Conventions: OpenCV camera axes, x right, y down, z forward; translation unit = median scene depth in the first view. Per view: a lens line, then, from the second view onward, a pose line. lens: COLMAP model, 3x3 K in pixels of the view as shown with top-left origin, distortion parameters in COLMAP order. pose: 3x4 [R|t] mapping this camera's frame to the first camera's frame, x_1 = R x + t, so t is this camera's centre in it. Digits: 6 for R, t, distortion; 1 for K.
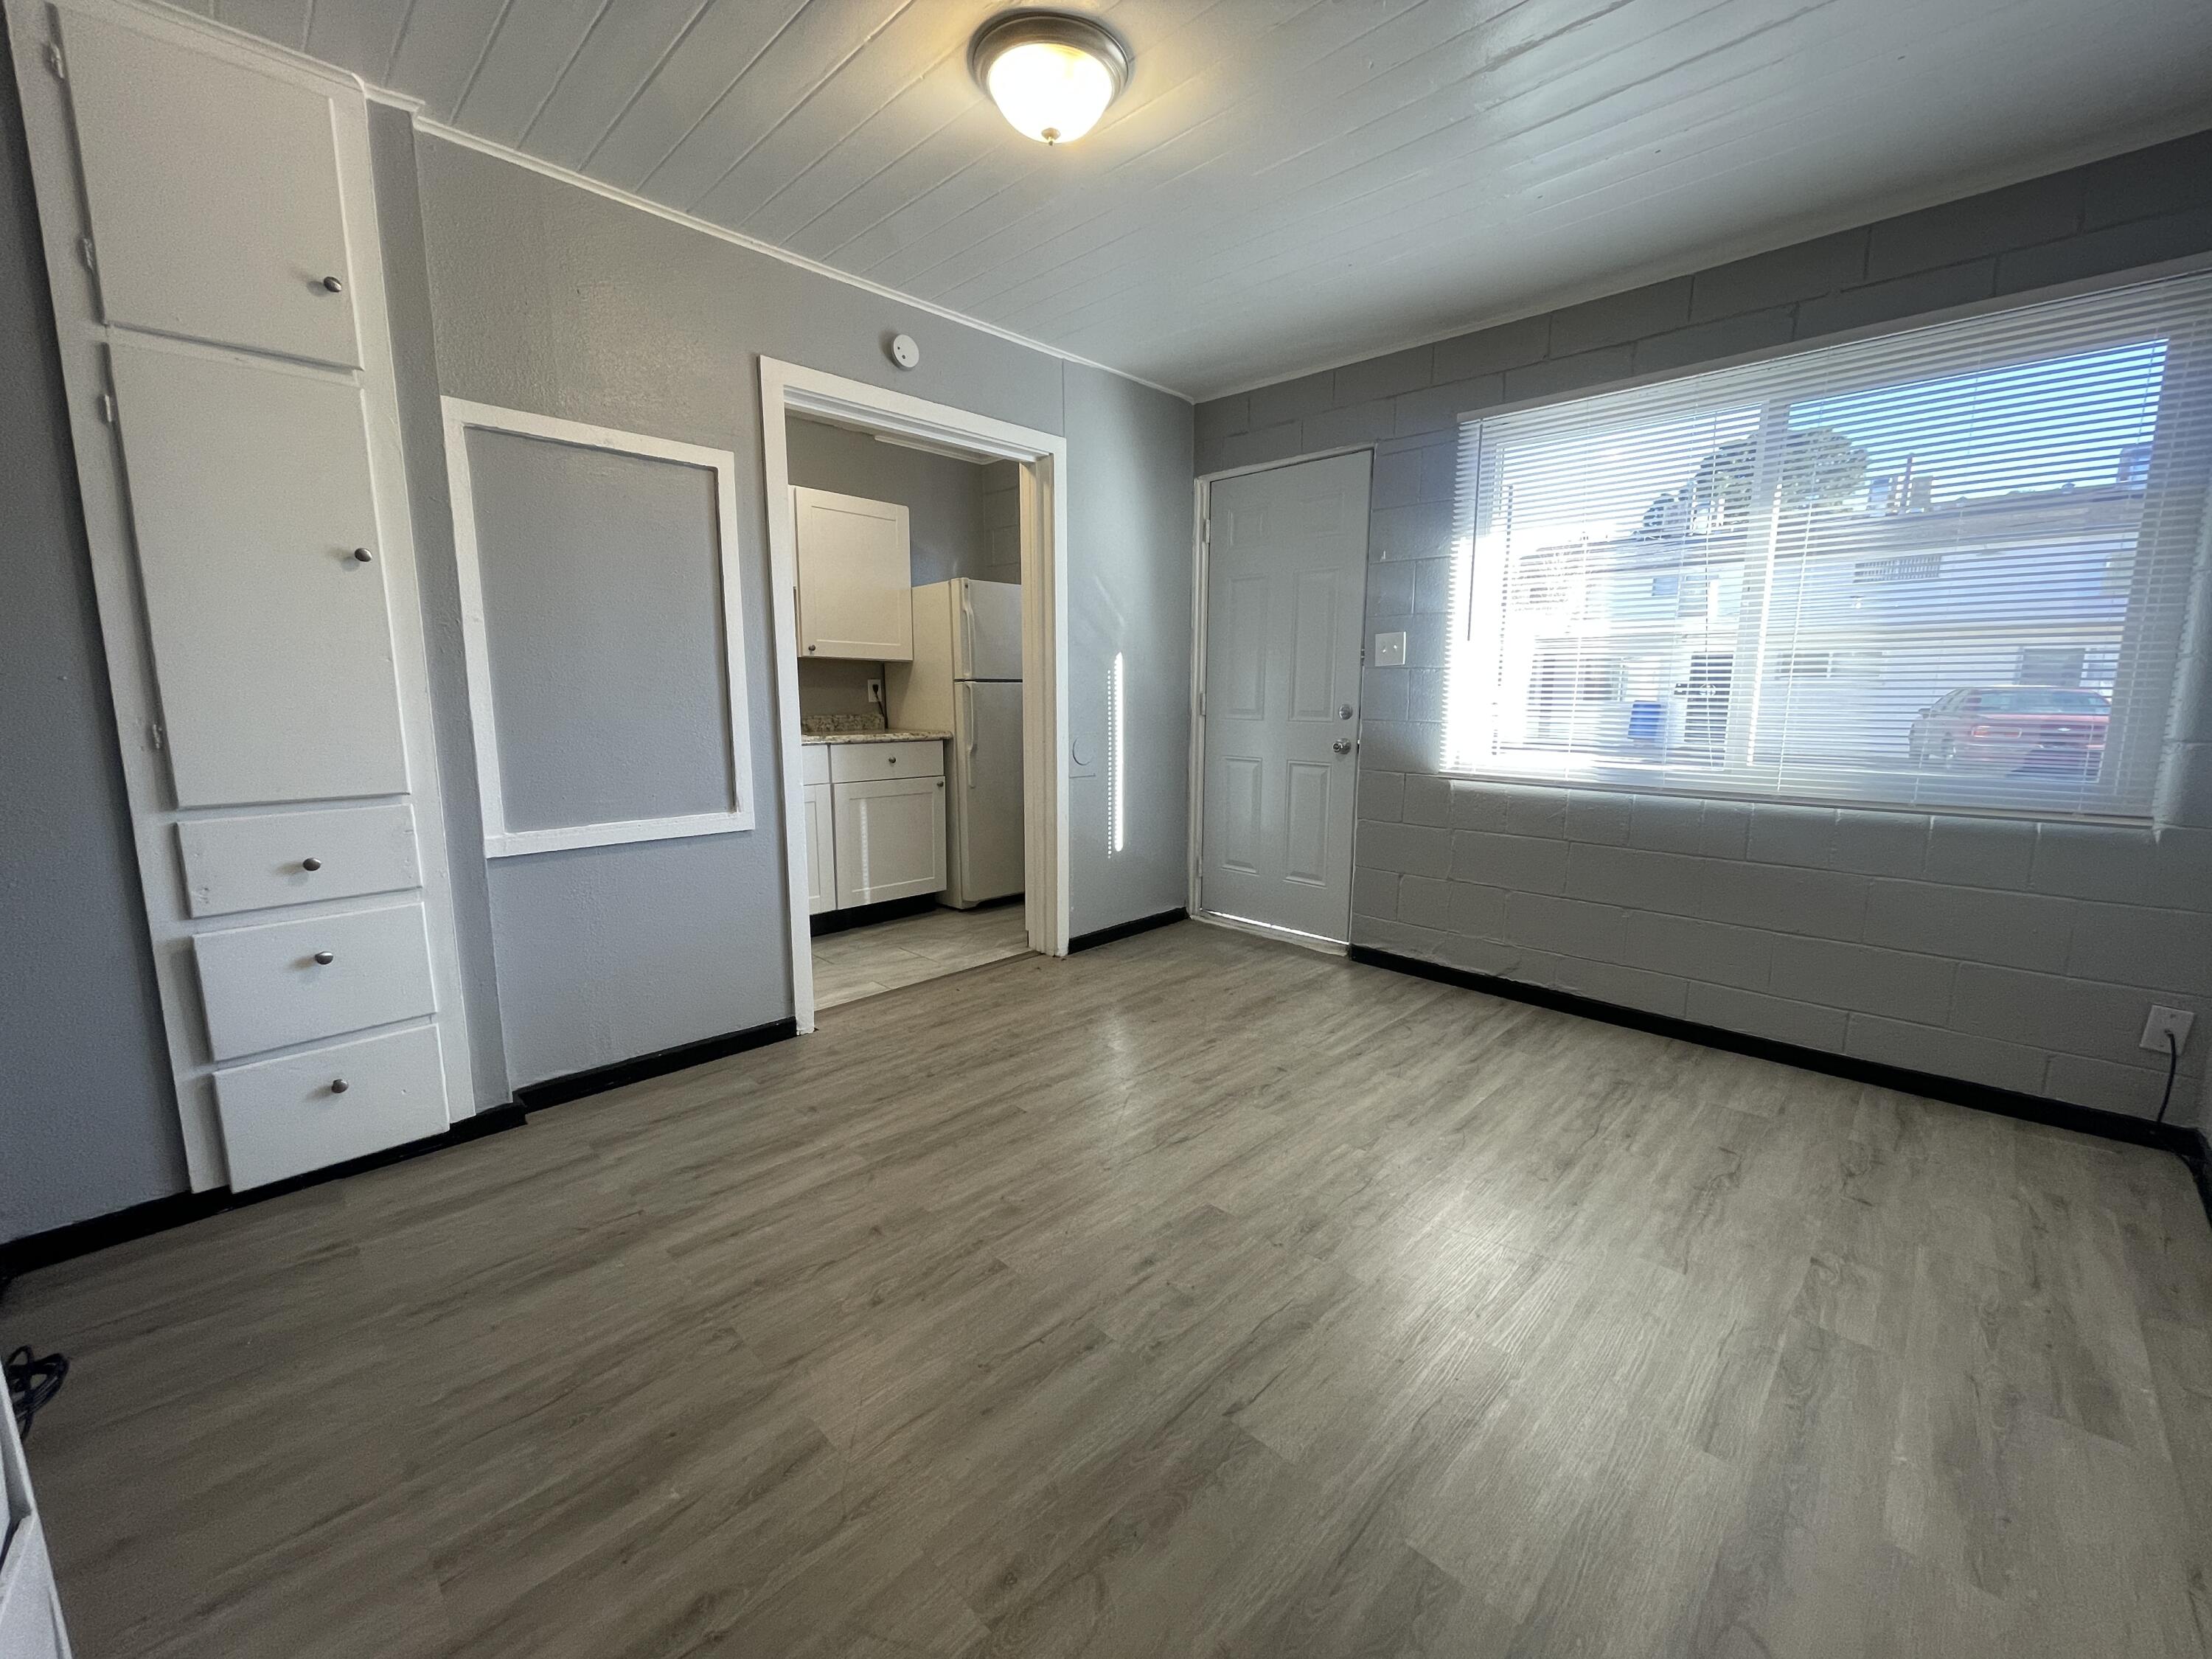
lens RADIAL K [[883.3, 0, 1111.9], [0, 883.3, 824.8], [0, 0, 1]] dist [-0.001638, -0.000315]
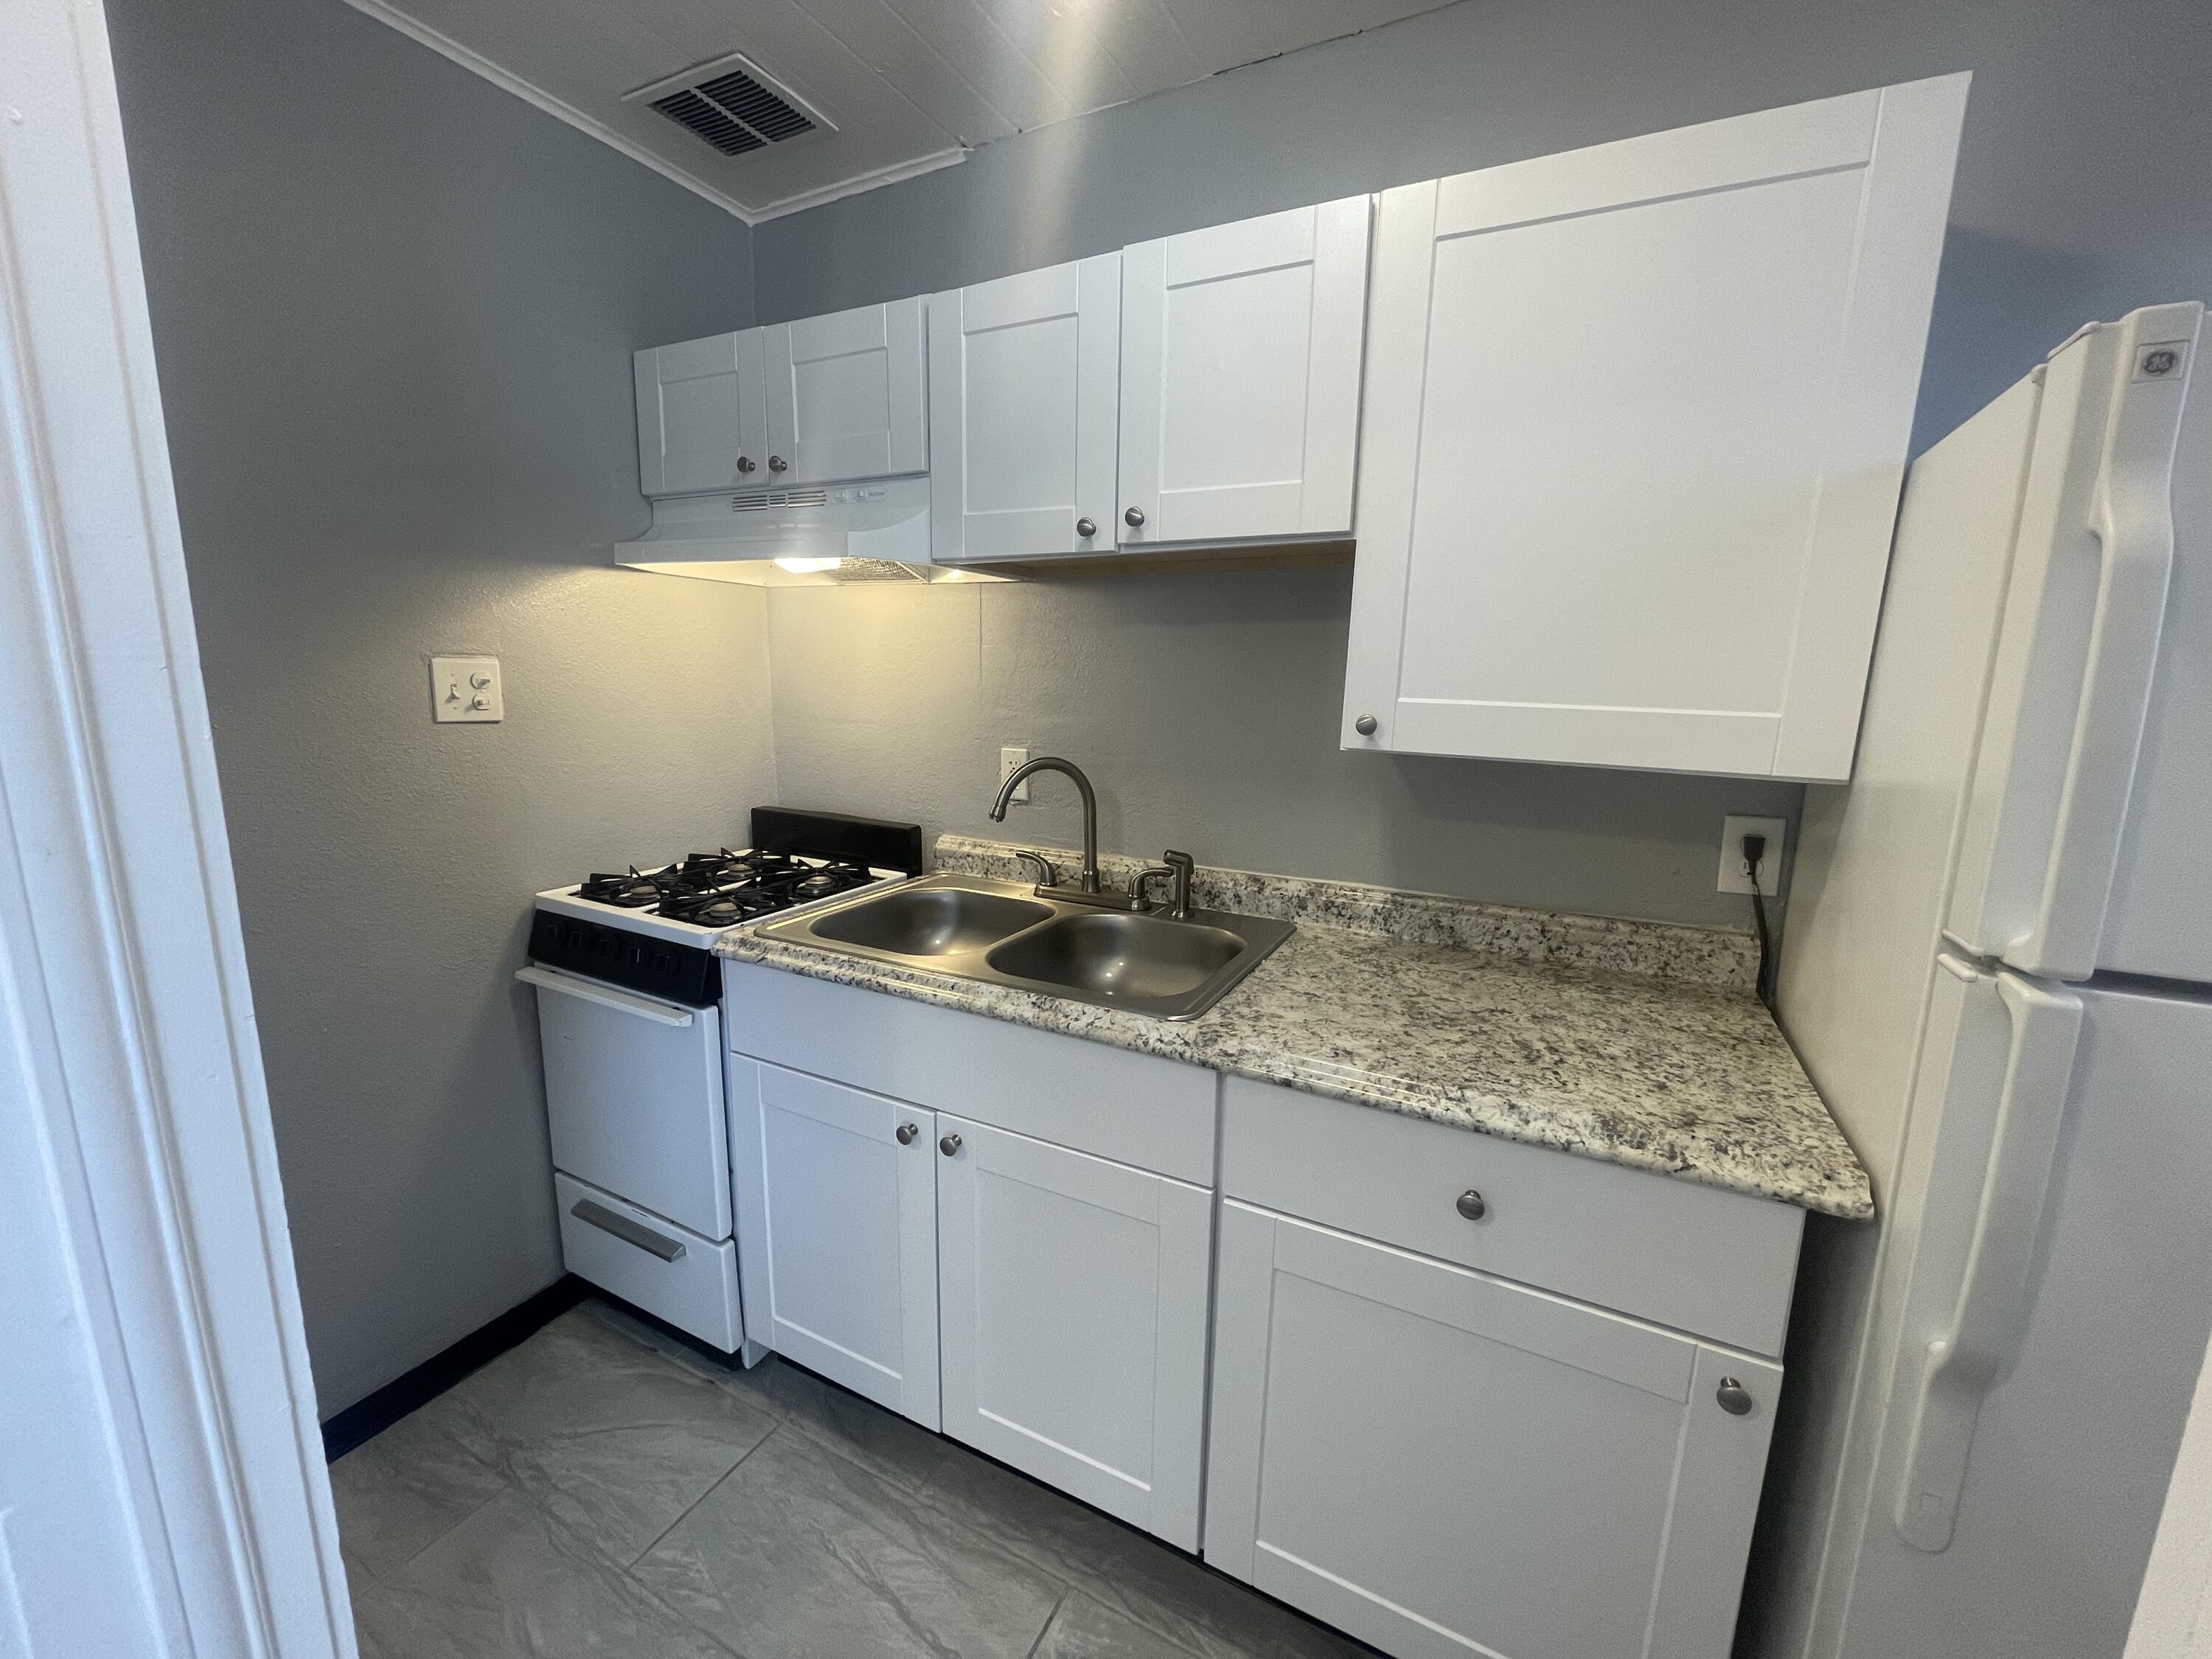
lens RADIAL K [[895.0, 0, 1101.8], [0, 895.0, 824.4], [0, 0, 1]] dist [-0.000347, -0.000177]
pose [[0.291597, 0.173146, -0.940740, -0.098925], [-0.161999, 0.978213, 0.129829, -0.293449], [0.942724, 0.114542, 0.313293, 1.249459]]
